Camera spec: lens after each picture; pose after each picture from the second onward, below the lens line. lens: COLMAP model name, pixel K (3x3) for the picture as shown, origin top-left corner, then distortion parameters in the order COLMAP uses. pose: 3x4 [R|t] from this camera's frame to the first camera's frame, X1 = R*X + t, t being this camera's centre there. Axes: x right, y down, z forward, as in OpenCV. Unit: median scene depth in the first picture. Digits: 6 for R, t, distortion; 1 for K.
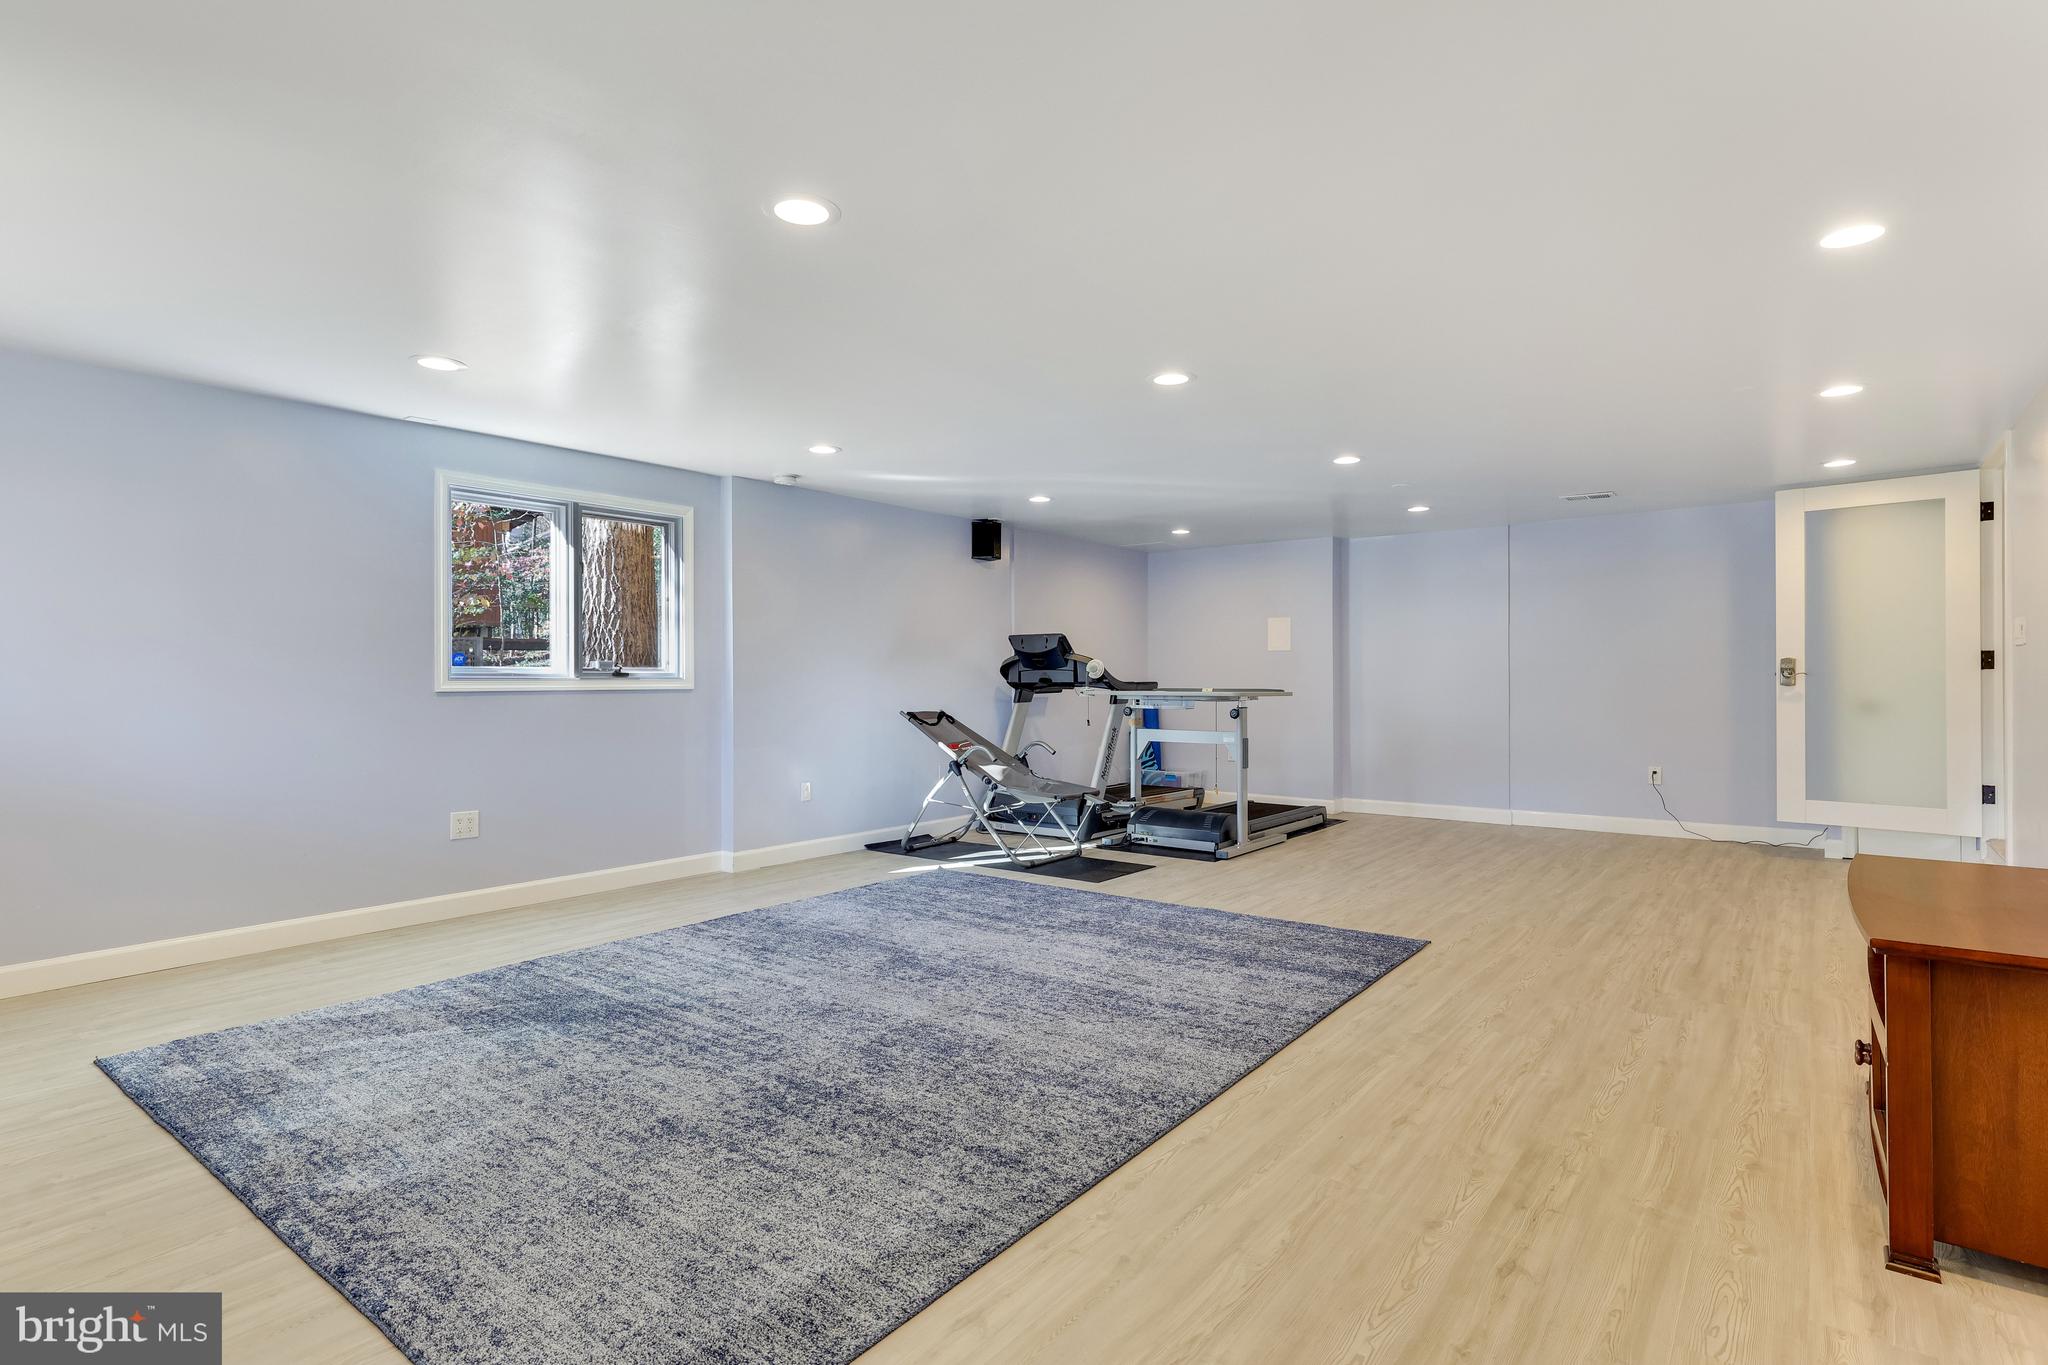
lens RADIAL K [[1038.1, 0, 1026.0], [0, 1038.1, 673.3], [0, 0, 1]] dist [0.000261, -0.000294]
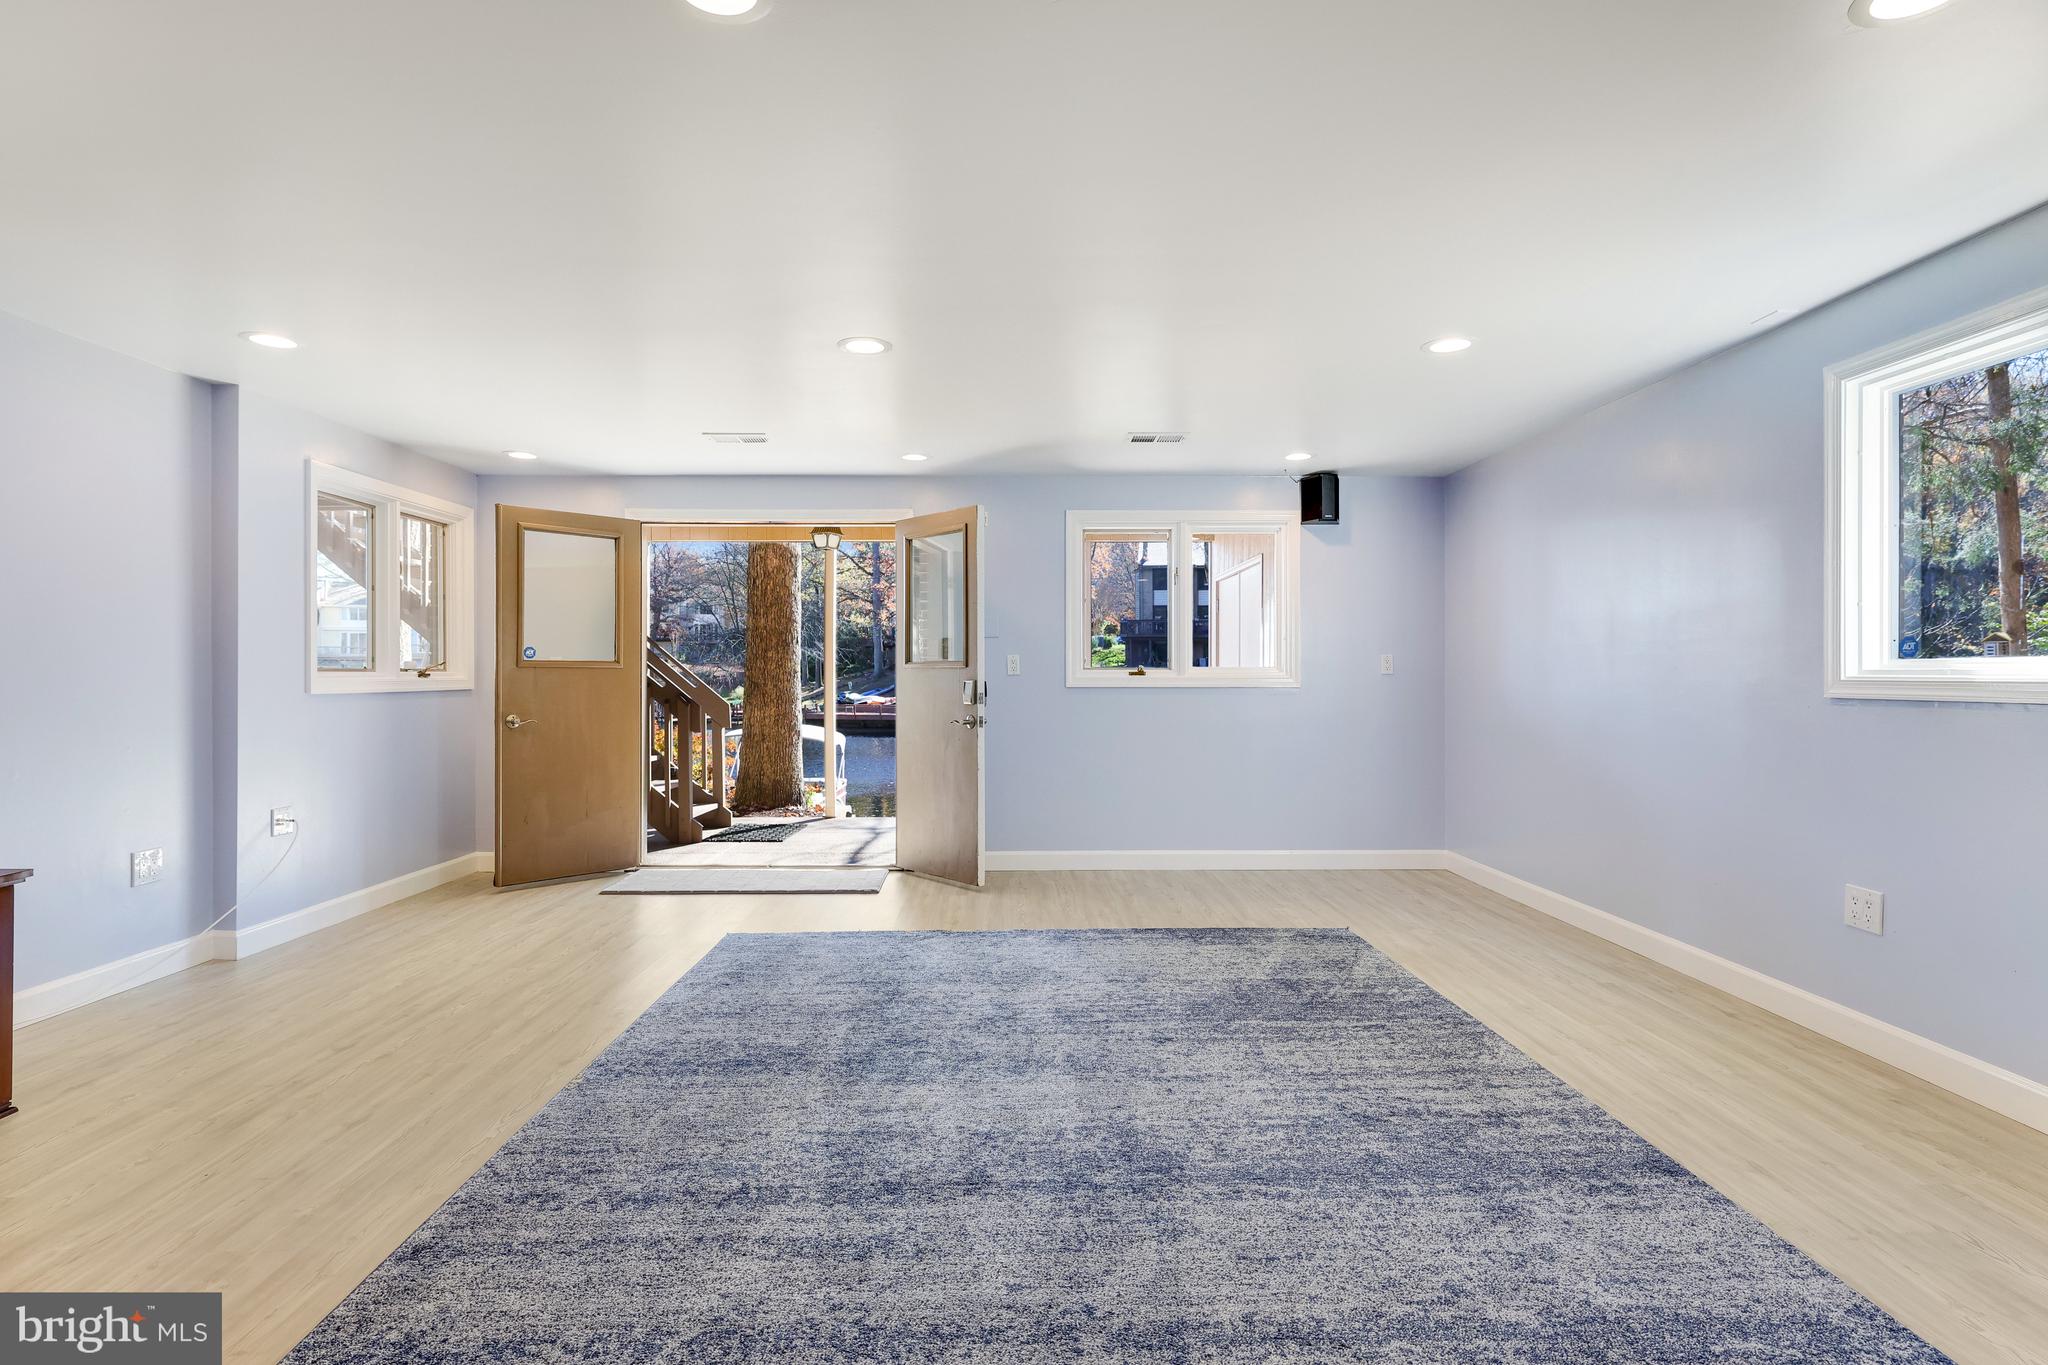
lens RADIAL K [[1038.1, 0, 1026.0], [0, 1038.1, 673.3], [0, 0, 1]] dist [0.000261, -0.000294]
pose [[-0.784365, 0.001926, -0.620296, 0.373786], [0.004684, 0.999985, -0.002818, 0.001535], [0.620281, -0.005116, -0.784363, 1.722688]]
